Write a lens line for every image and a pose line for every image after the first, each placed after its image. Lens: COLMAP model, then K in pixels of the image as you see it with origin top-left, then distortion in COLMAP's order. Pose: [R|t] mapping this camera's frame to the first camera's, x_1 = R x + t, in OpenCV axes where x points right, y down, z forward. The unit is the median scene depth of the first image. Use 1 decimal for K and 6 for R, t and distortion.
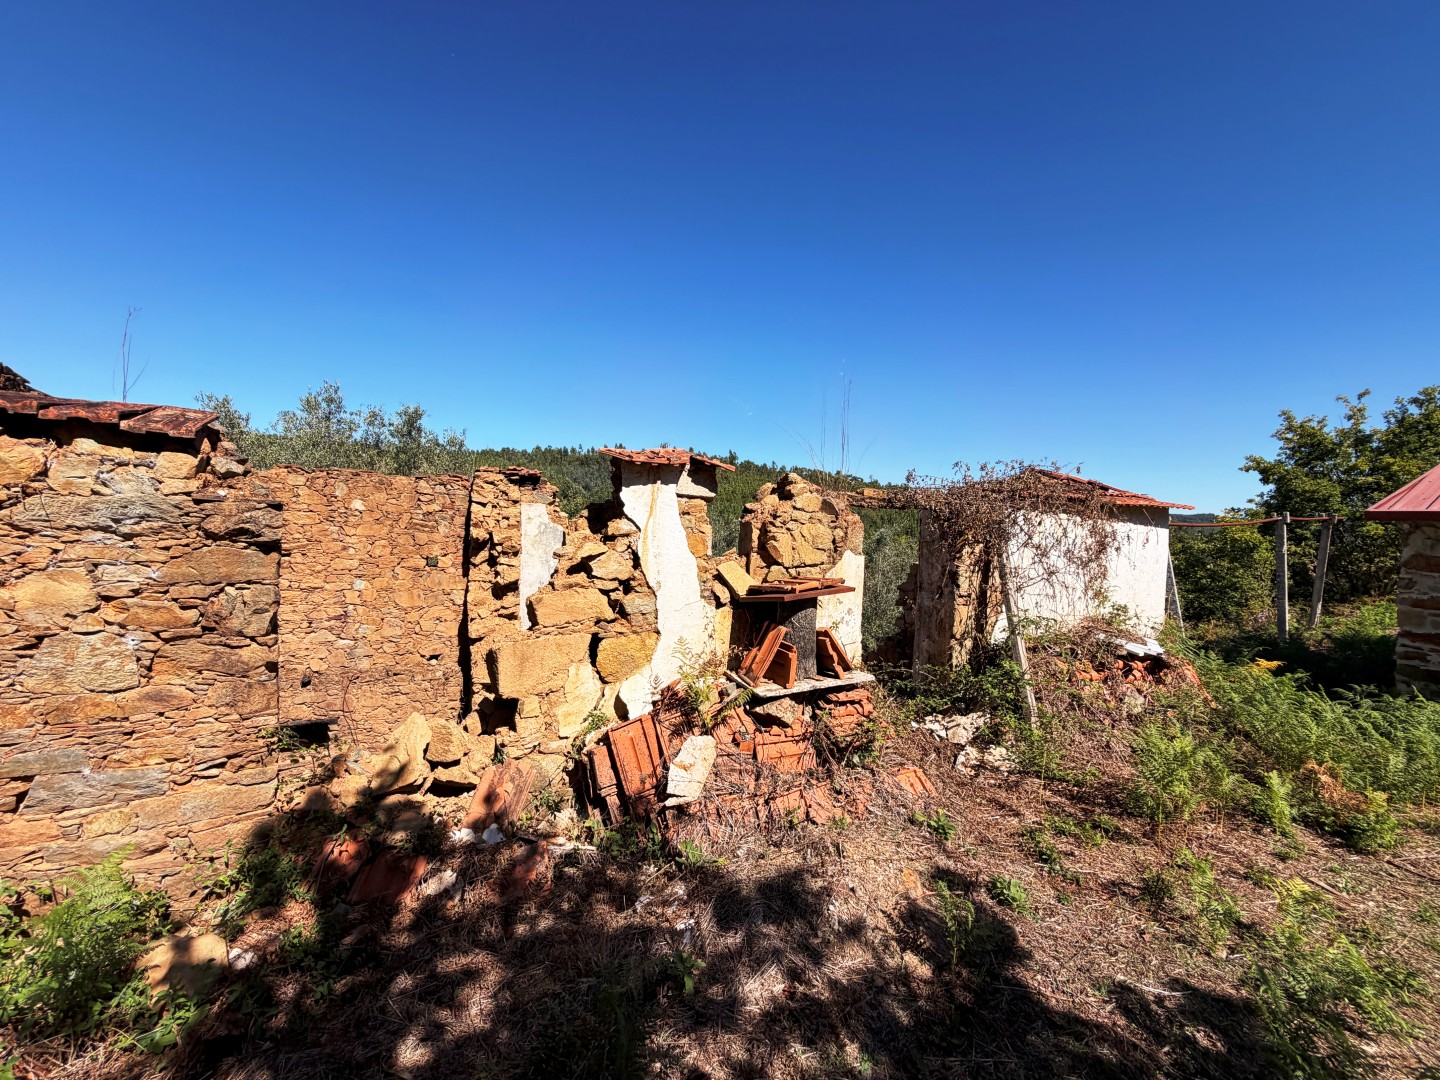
lens RADIAL K [[576.5, 0, 717.3], [0, 576.5, 541.8], [0, 0, 1]] dist [0.001248, -0.000047]
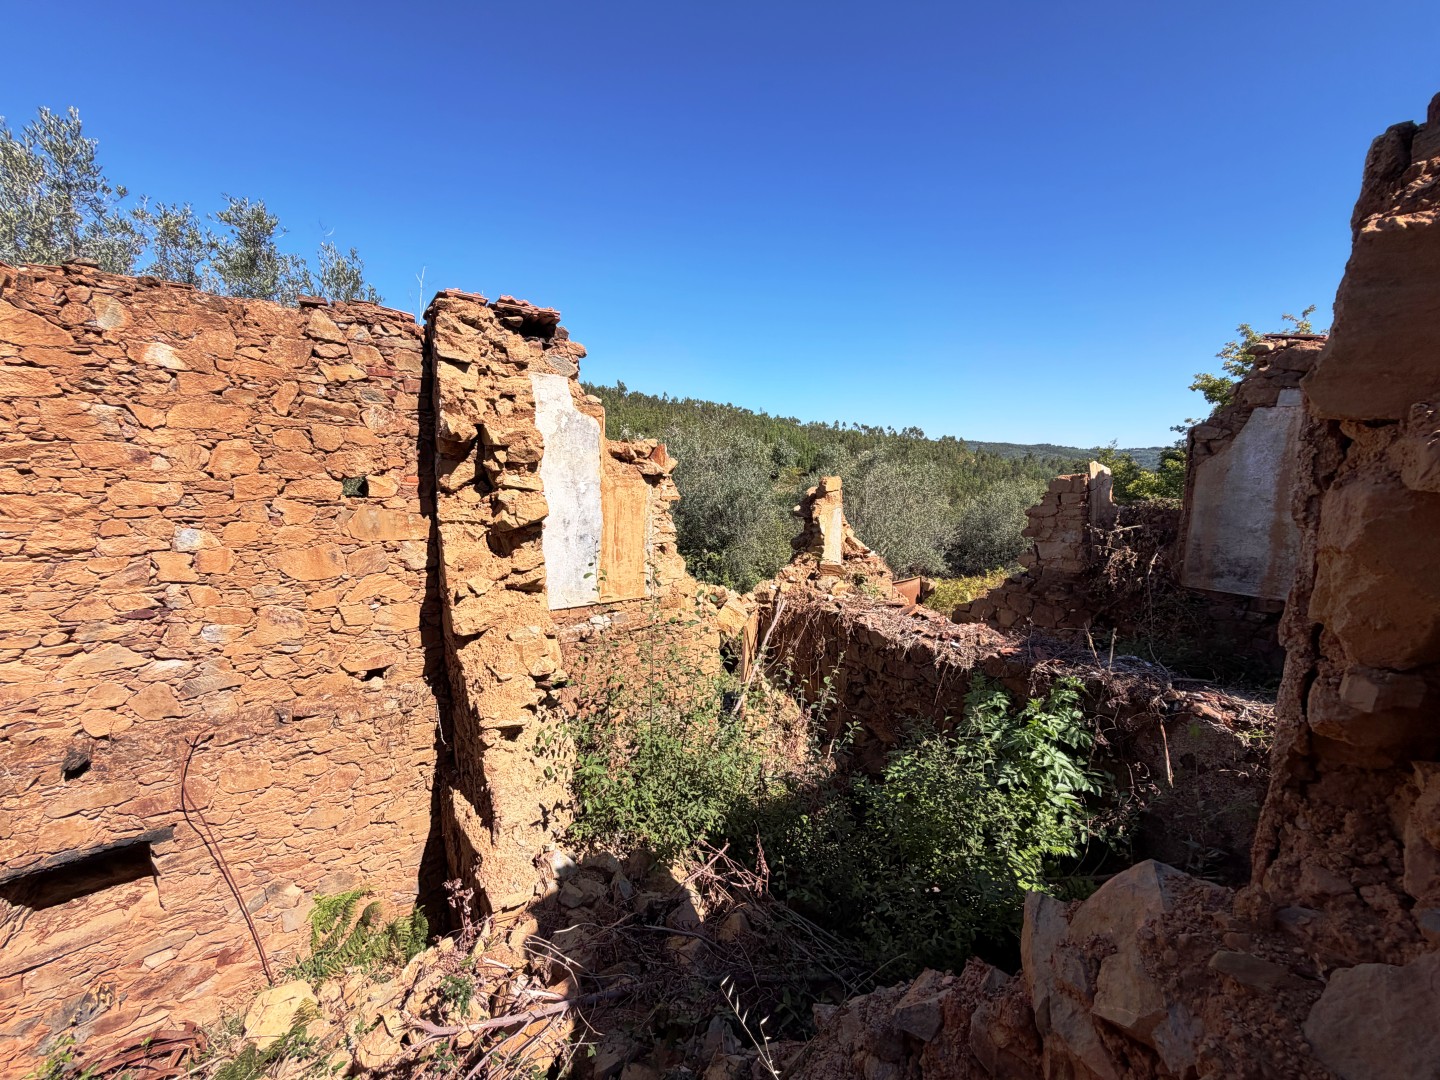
lens RADIAL K [[576.5, 0, 717.9], [0, 576.5, 542.4], [0, 0, 1]] dist [0.001248, -0.000047]
pose [[0.981241, -0.040867, 0.188406, -0.312904], [0.019317, 0.993197, 0.114829, 0.034548], [-0.191817, -0.109035, 0.975355, 0.500178]]
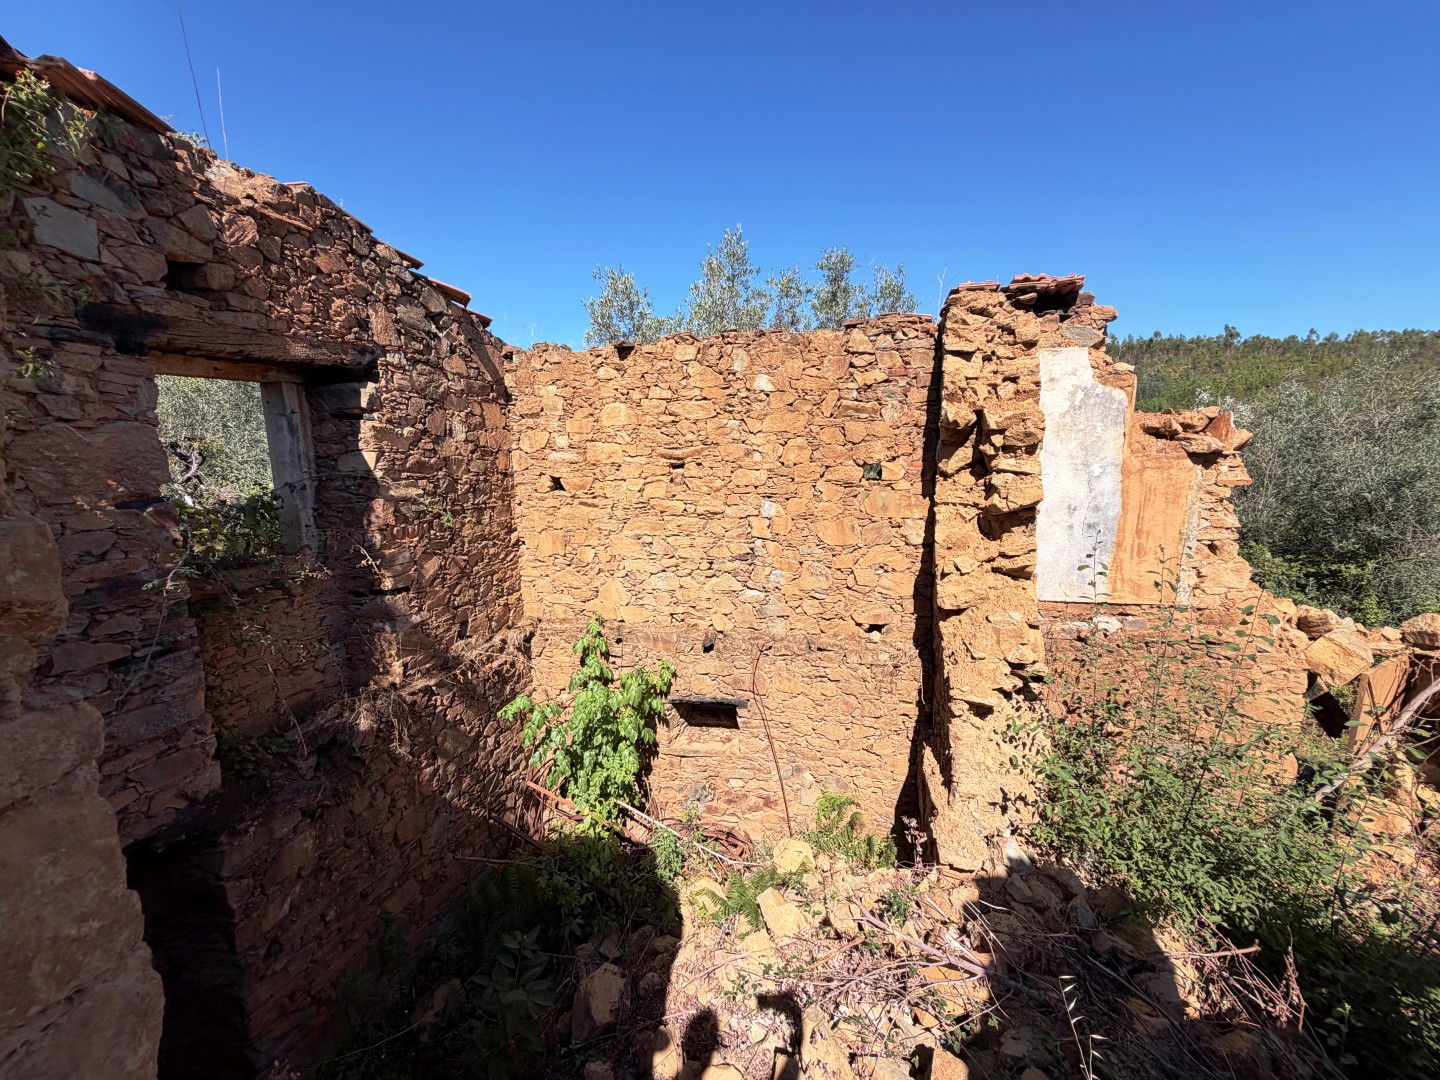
lens RADIAL K [[576.5, 0, 715.3], [0, 576.5, 542.7], [0, 0, 1]] dist [0.001248, -0.000047]
pose [[0.775246, 0.046562, -0.629941, -0.266017], [0.037464, 0.992135, 0.119439, 0.033556], [0.630548, -0.116194, 0.767404, 0.476962]]
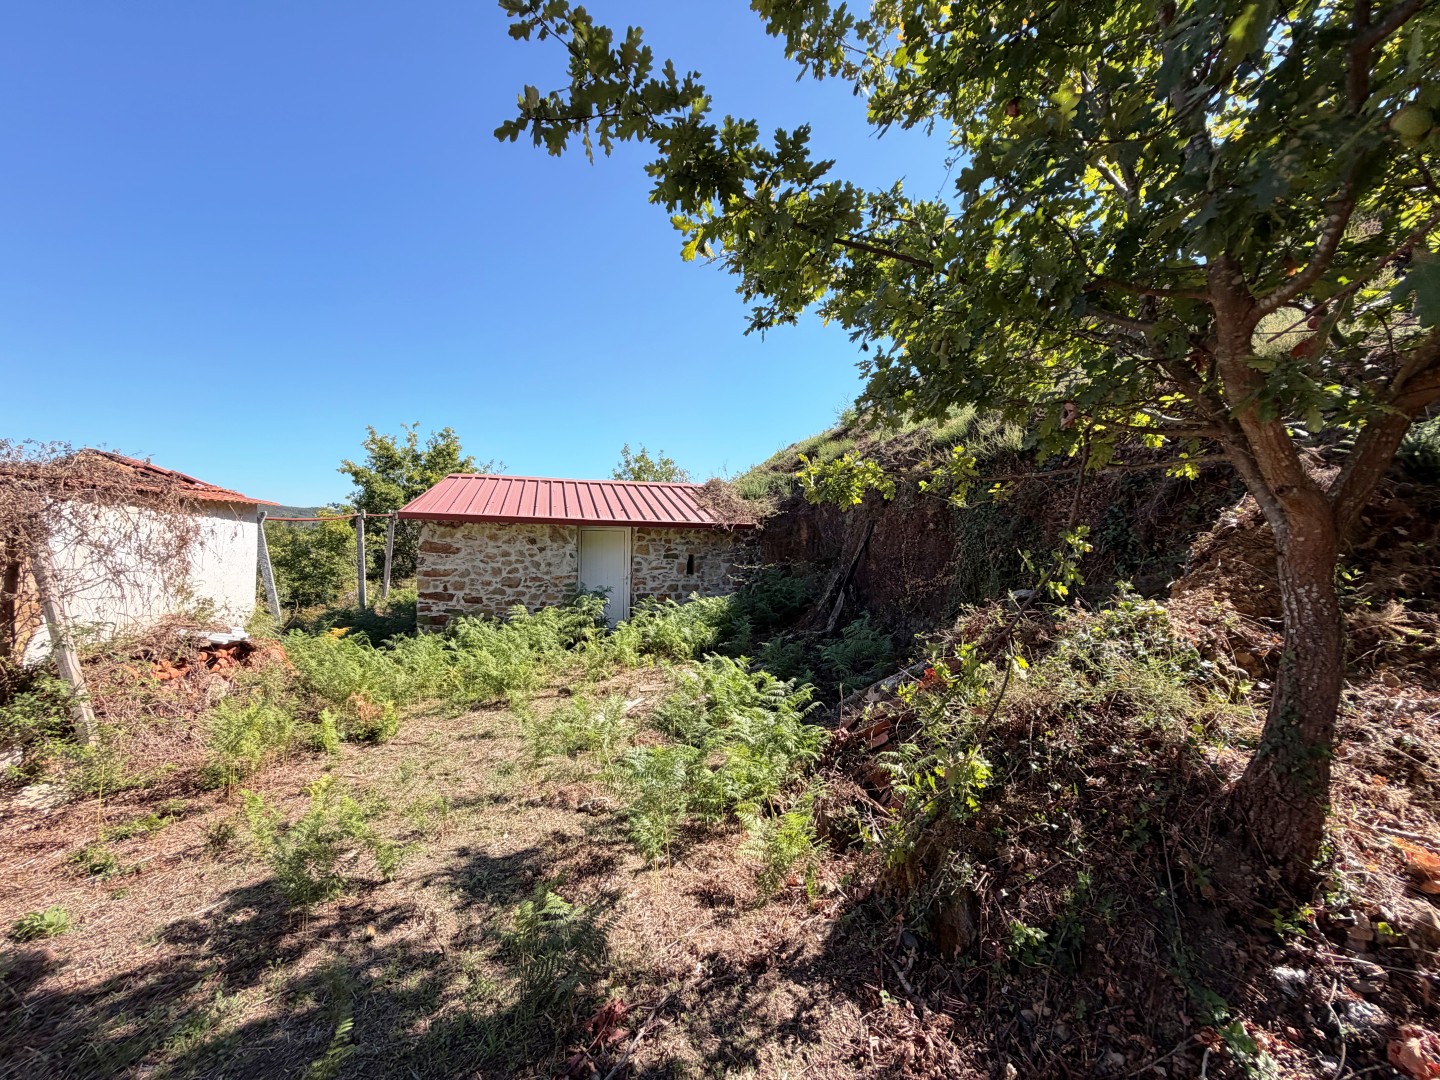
lens RADIAL K [[576.5, 0, 718.0], [0, 576.5, 538.2], [0, 0, 1]] dist [0.001248, -0.000047]
pose [[0.262125, -0.020132, 0.964824, -0.036176], [0.012828, 0.999767, 0.017376, -0.002422], [-0.964949, 0.007822, 0.262323, -0.117975]]
